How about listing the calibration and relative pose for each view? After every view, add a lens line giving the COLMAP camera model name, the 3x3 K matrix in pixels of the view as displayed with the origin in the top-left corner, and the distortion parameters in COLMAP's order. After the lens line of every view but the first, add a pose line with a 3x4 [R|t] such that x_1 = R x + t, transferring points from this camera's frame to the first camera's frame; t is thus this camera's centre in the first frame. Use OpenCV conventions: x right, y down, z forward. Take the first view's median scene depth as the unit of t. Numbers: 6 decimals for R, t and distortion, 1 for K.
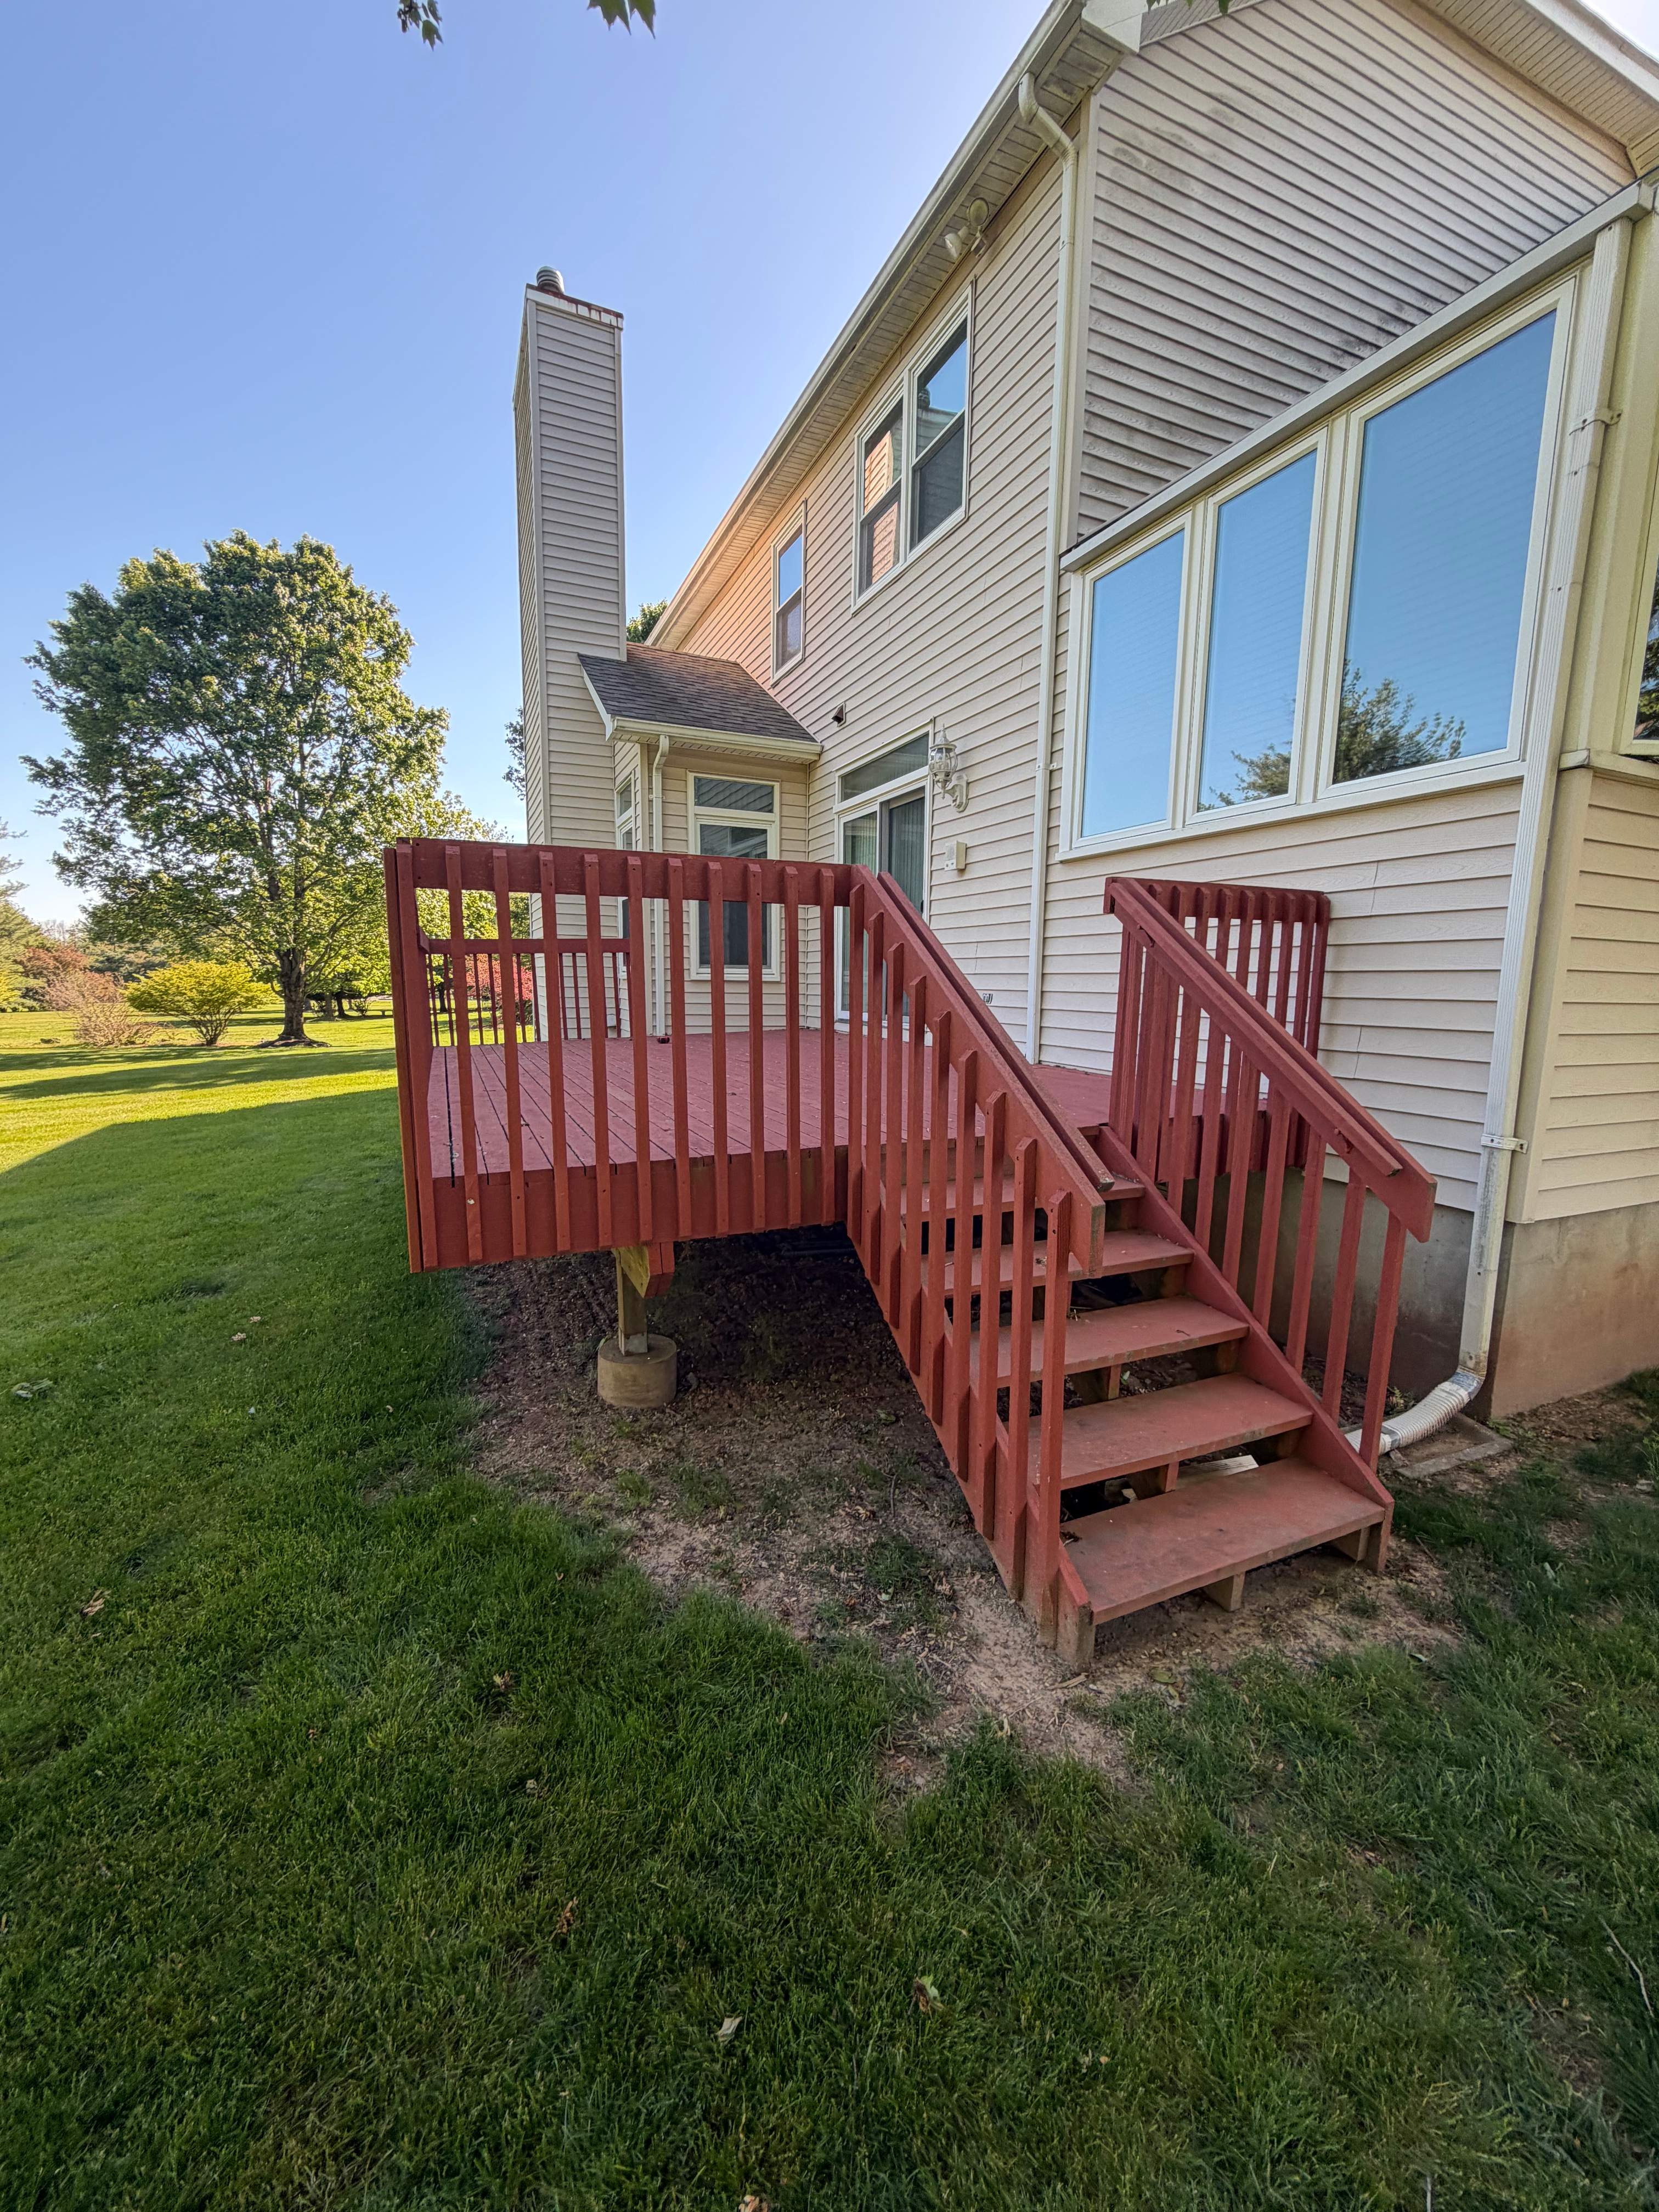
lens RADIAL K [[880.3, 0, 829.6], [0, 880.3, 1099.2], [0, 0, 1]] dist [-0.001789, 0.000509]
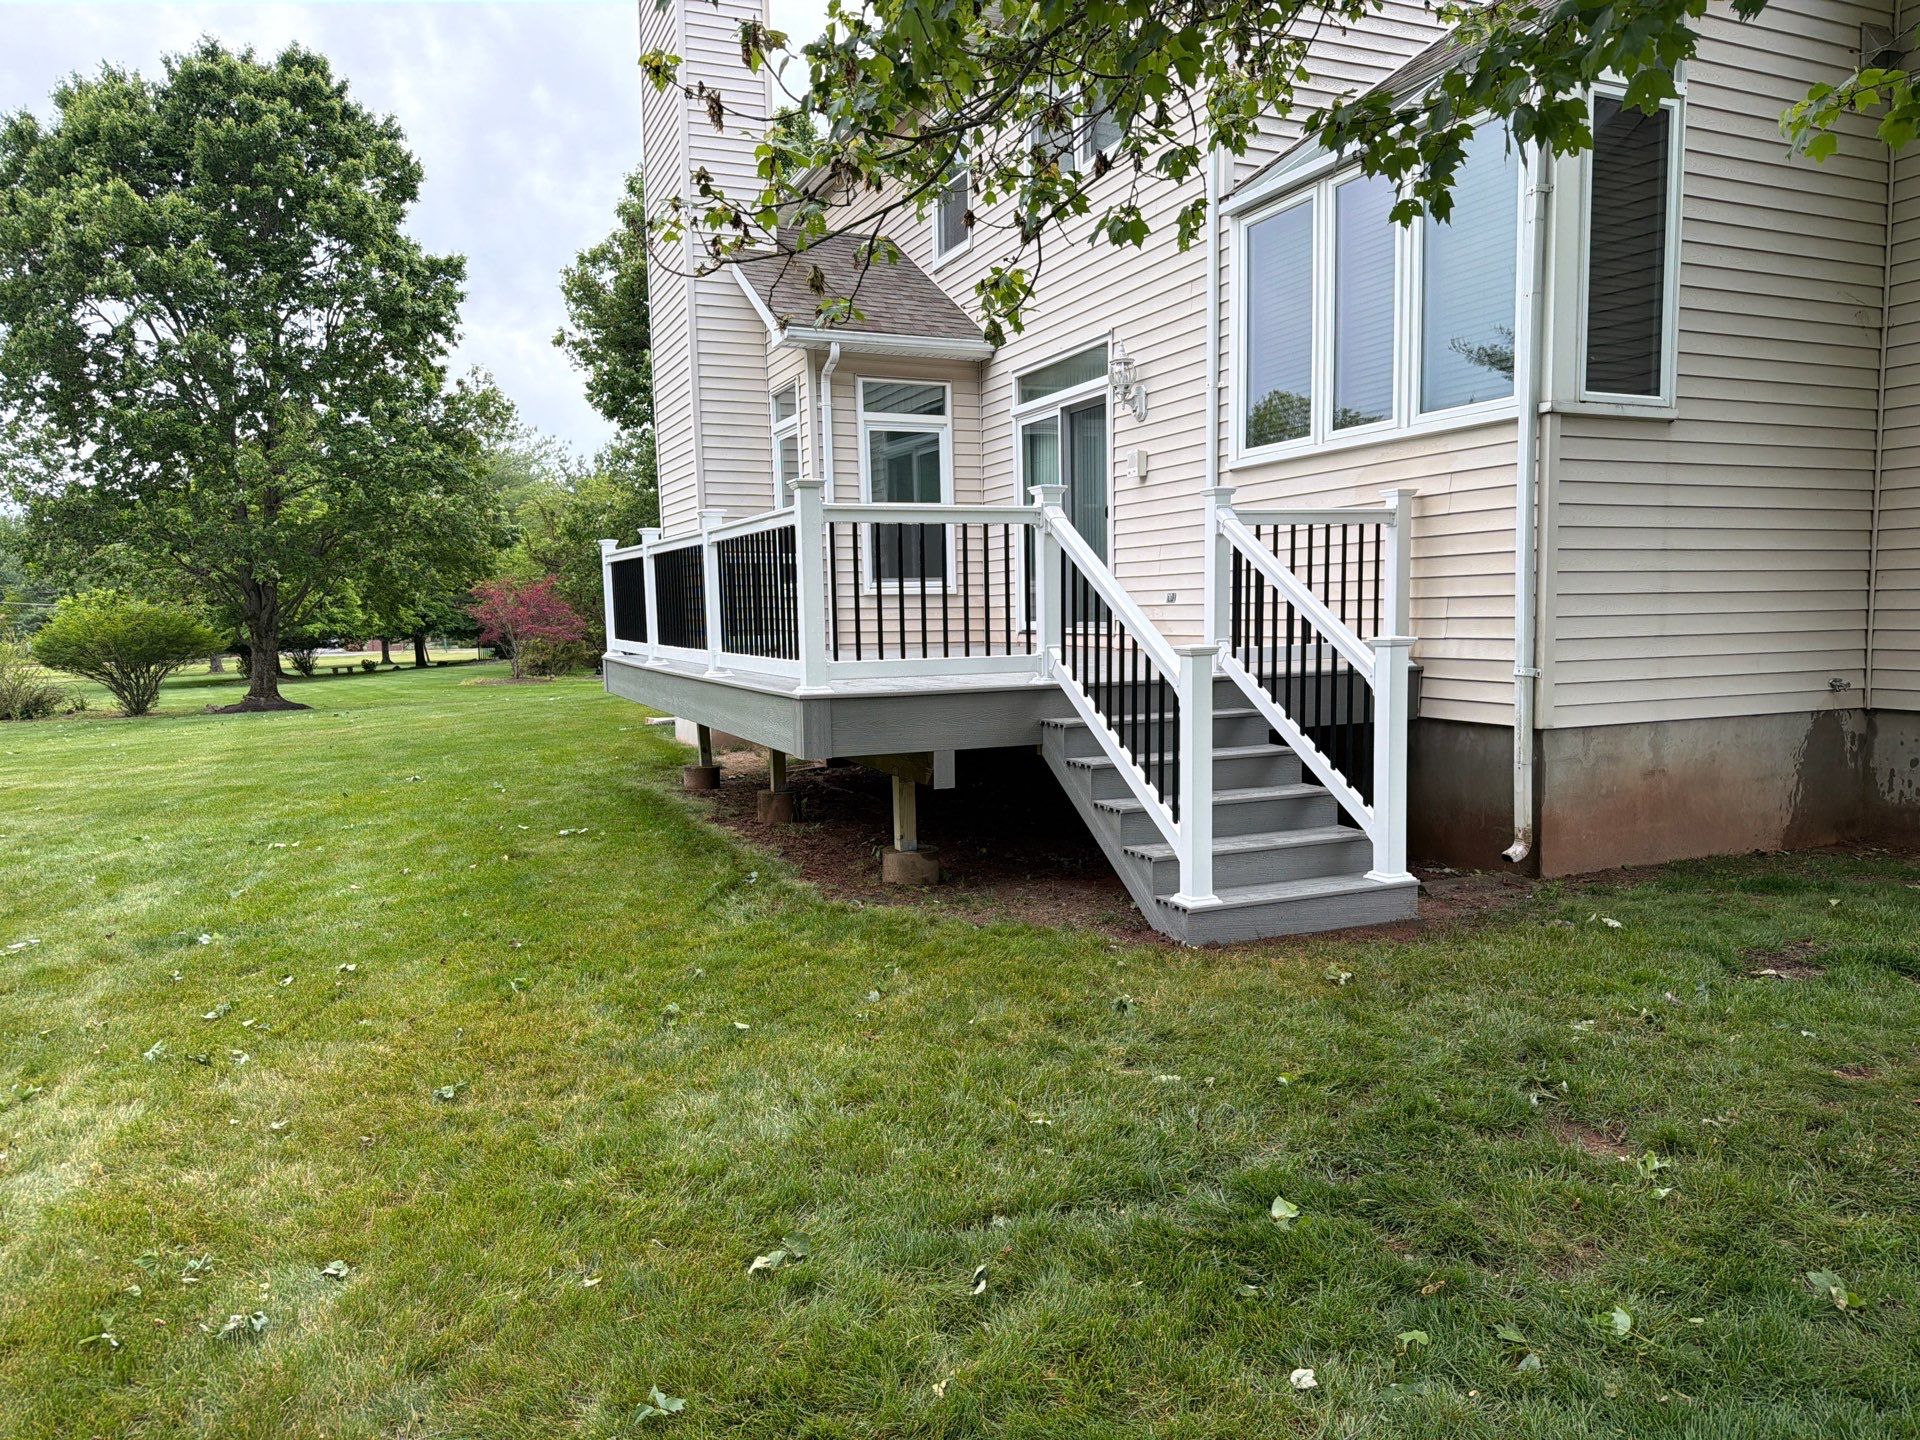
lens RADIAL K [[1339.3, 0, 960.0], [0, 1339.3, 720.0], [0, 0, 1]] dist [0.125845, -0.142529]
pose [[0.999490, -0.029139, -0.013100, -0.038941], [0.028394, 0.998144, -0.053882, 0.076704], [0.014646, 0.053482, 0.998461, -0.416309]]
